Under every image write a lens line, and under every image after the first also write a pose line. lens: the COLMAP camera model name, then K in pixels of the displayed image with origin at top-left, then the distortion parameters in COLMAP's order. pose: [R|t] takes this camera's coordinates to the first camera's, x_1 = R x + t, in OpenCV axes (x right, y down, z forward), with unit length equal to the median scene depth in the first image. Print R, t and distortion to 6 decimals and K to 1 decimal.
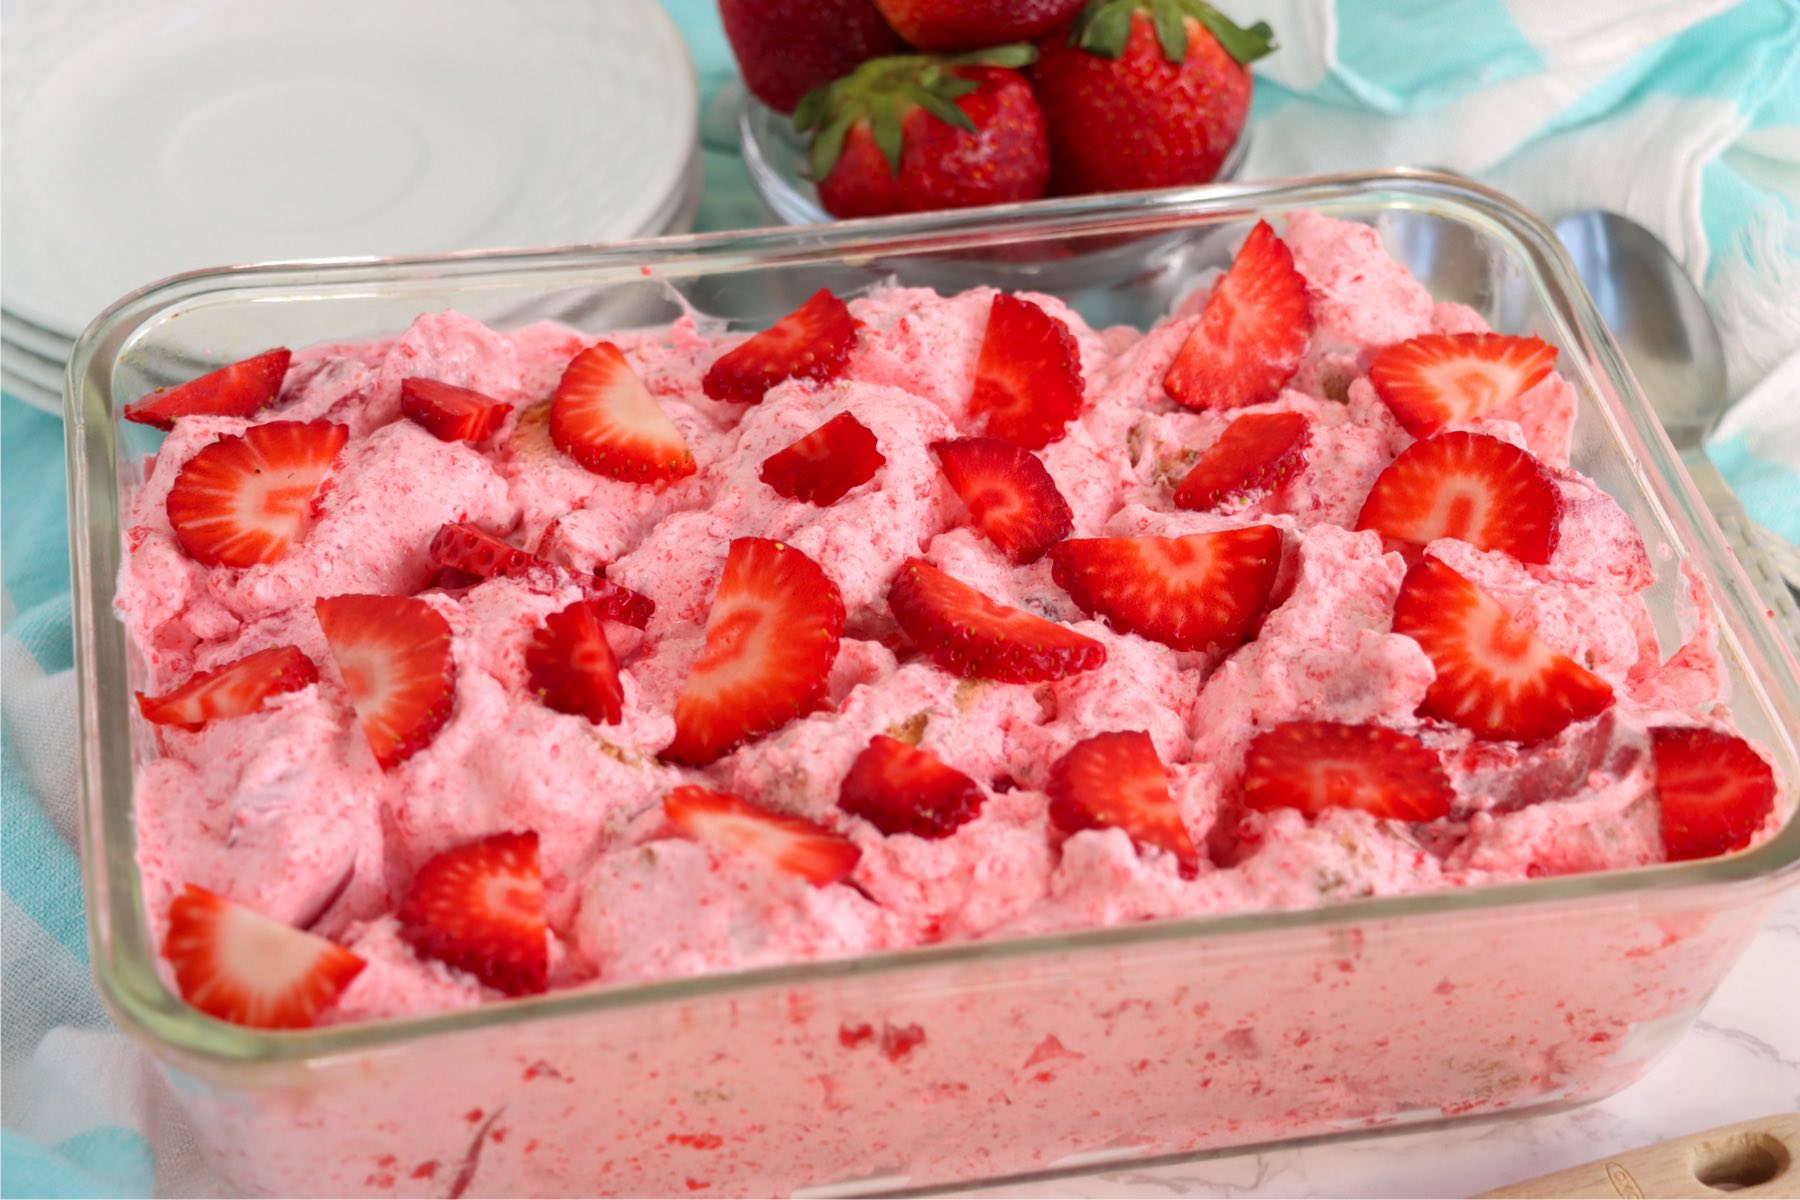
lens RADIAL K [[5121.3, 0, 814.5], [0, 5121.3, 632.9], [0, 0, 1]] dist [-0.137565, 0.000000]
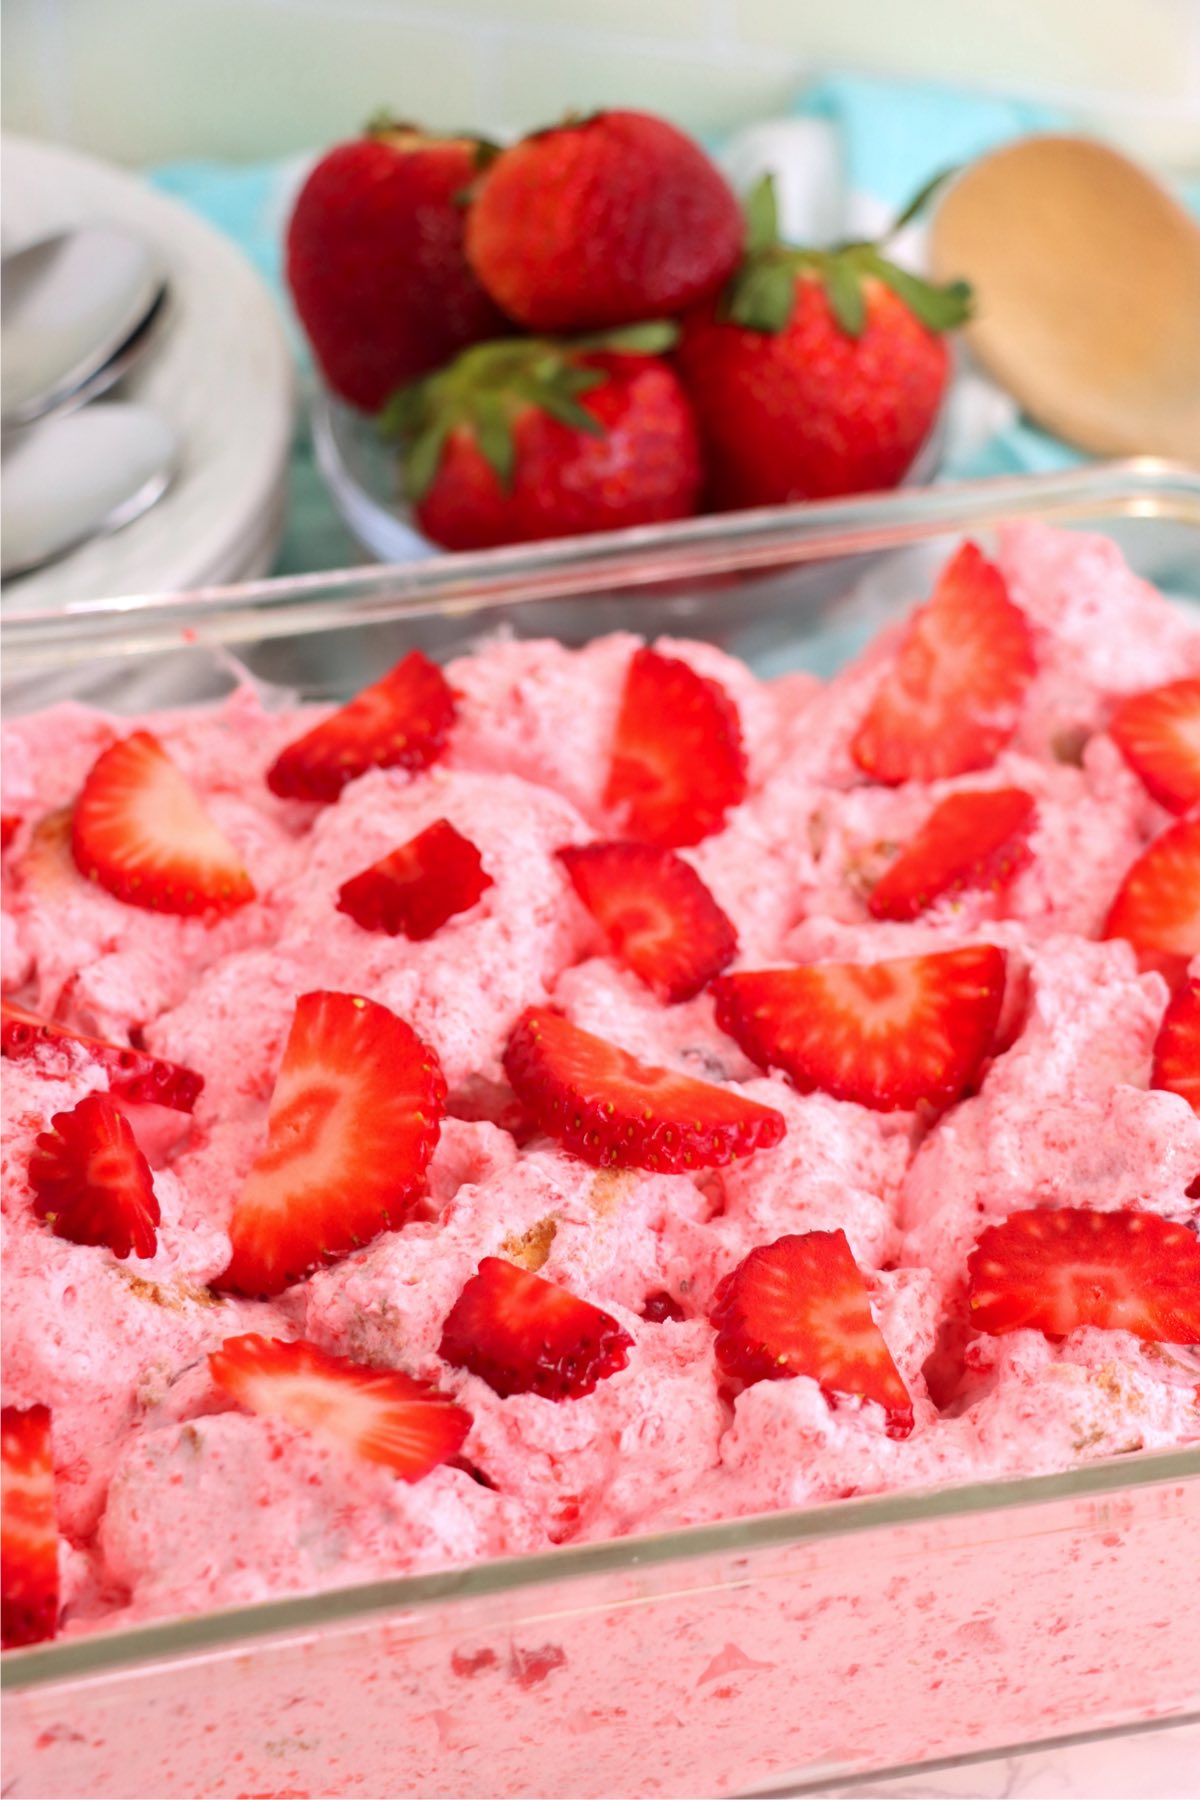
lens RADIAL K [[5121.3, 0, 747.0], [0, 5121.3, 895.9], [0, 0, 1]] dist [-0.137565, 0.000000]
pose [[0.998486, -0.042560, 0.034851, 0.025591], [0.041973, 0.998967, 0.017384, -0.044245], [-0.035555, -0.015895, 0.999241, 0.227025]]
